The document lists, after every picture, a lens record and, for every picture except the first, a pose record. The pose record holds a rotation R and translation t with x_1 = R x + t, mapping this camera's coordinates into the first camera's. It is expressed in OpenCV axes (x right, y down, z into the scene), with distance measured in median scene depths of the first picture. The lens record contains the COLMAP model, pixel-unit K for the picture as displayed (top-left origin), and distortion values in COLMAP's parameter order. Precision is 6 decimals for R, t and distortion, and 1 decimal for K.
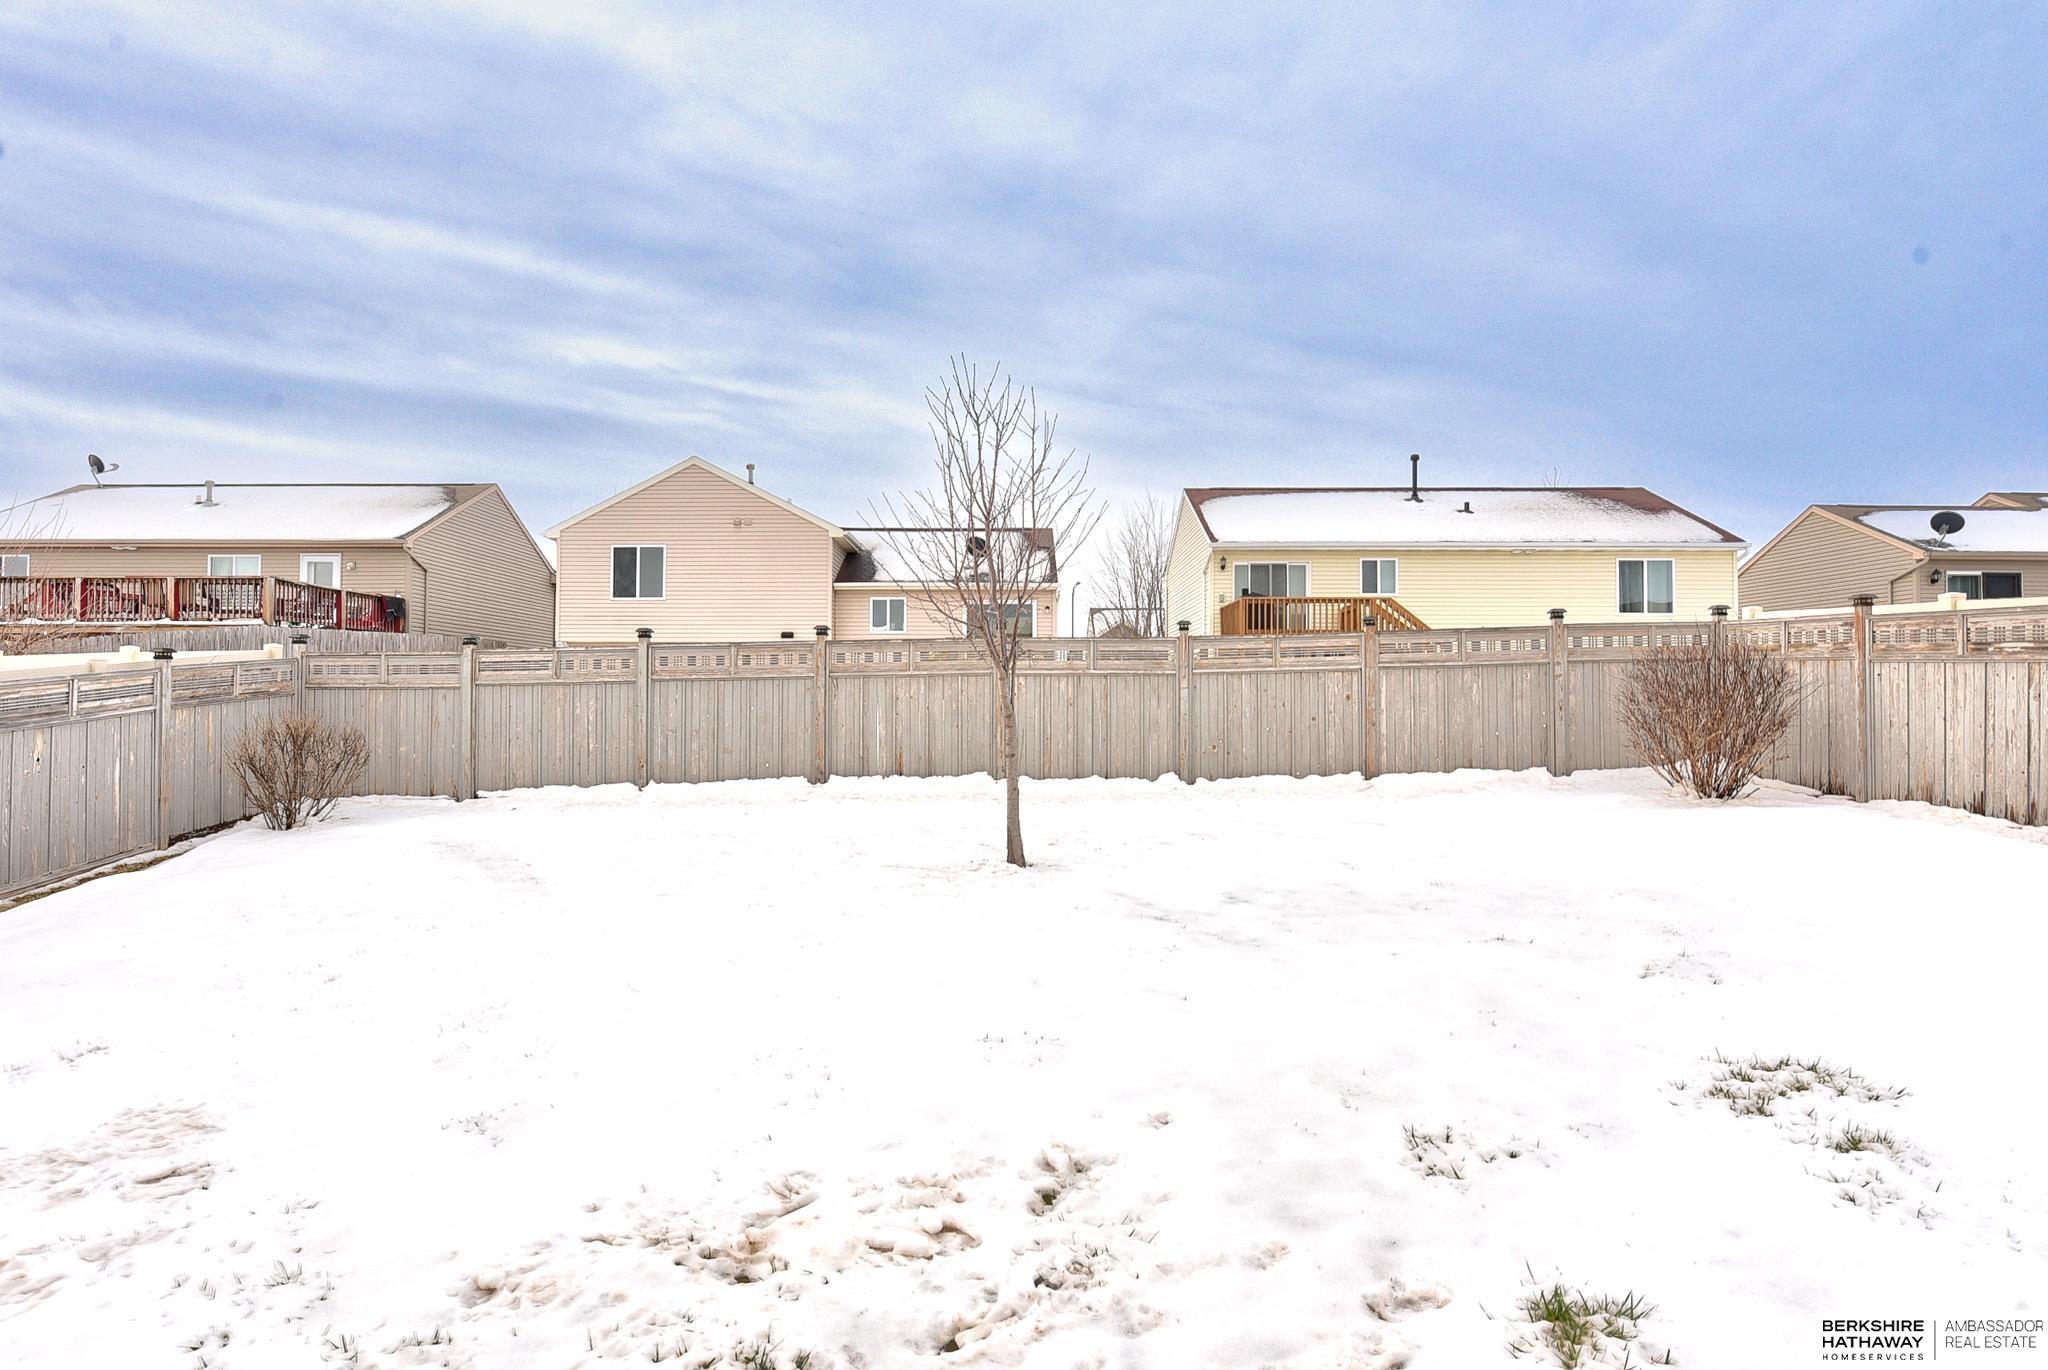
lens RADIAL K [[1136.8, 0, 1013.9], [0, 1136.8, 695.3], [0, 0, 1]] dist [0.005310, -0.000442]
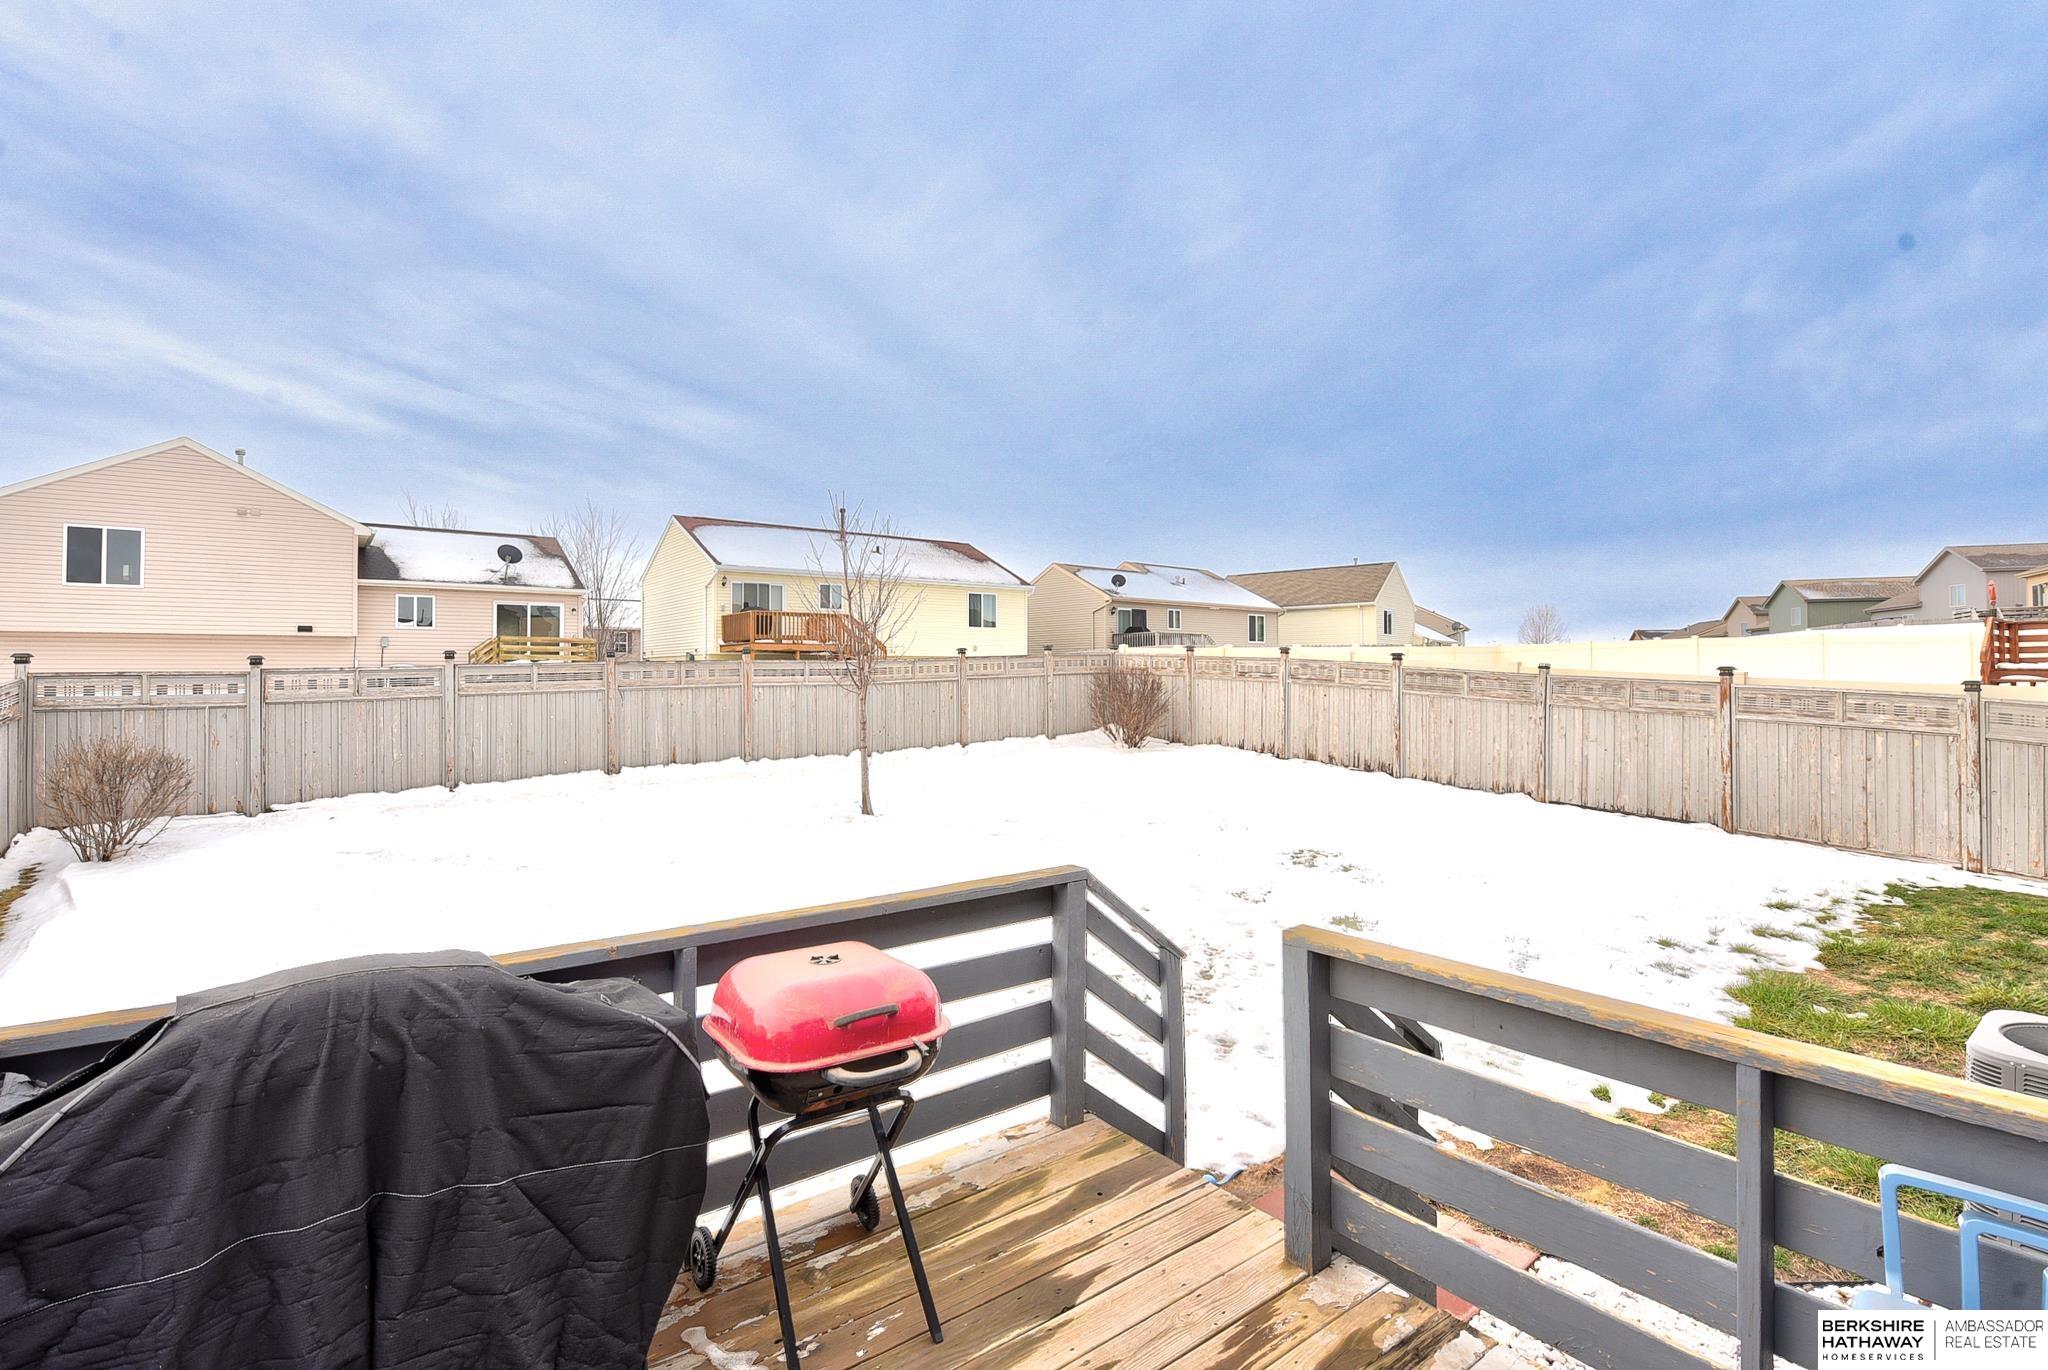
lens RADIAL K [[987.6, 0, 1006.1], [0, 987.6, 684.5], [0, 0, 1]] dist [0.004979, -0.001479]
pose [[0.770313, -0.014455, 0.637503, -0.289300], [-0.001821, 0.999689, 0.024868, -0.027621], [-0.637664, -0.020317, 0.770047, -0.070731]]
